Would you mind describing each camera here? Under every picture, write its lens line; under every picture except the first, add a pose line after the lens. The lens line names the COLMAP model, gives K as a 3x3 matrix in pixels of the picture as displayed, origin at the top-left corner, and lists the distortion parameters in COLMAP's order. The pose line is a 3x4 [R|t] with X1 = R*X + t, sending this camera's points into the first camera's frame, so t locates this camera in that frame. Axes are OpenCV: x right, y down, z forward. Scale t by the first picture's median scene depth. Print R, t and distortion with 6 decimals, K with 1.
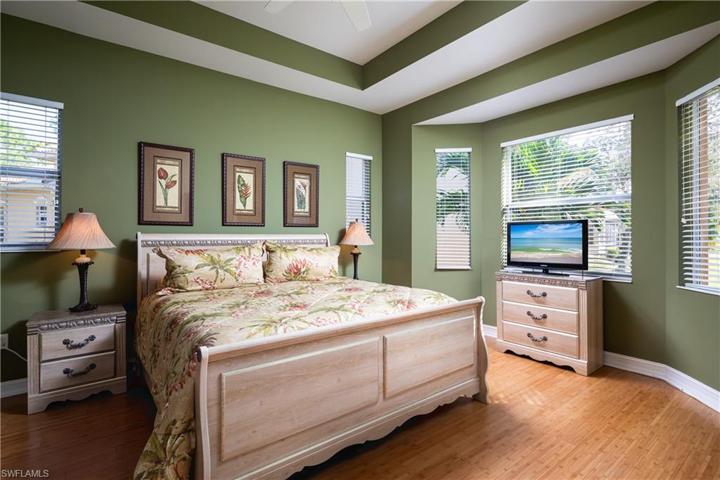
lens RADIAL K [[356.1, 0, 360.1], [0, 356.1, 221.4], [0, 0, 1]] dist [0.036864, -0.000368]
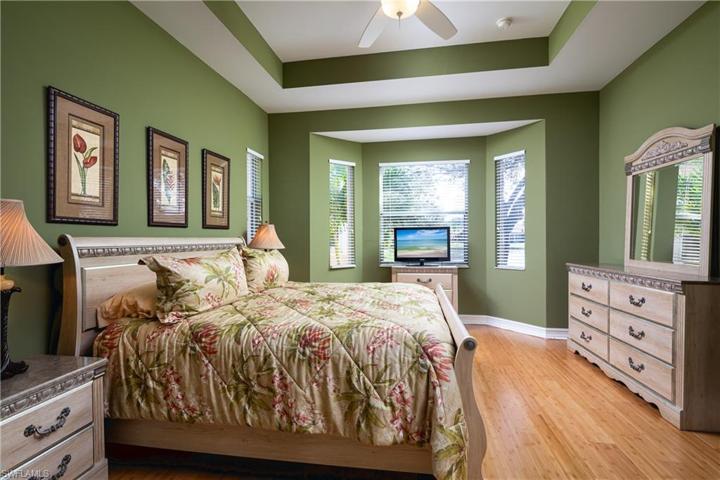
lens RADIAL K [[356.1, 0, 360.1], [0, 356.1, 221.4], [0, 0, 1]] dist [0.036864, -0.000368]
pose [[0.735726, 0.027322, 0.676728, -0.595408], [-0.020182, 0.999627, -0.018418, 0.007827], [-0.676979, -0.000107, 0.736003, 0.176539]]
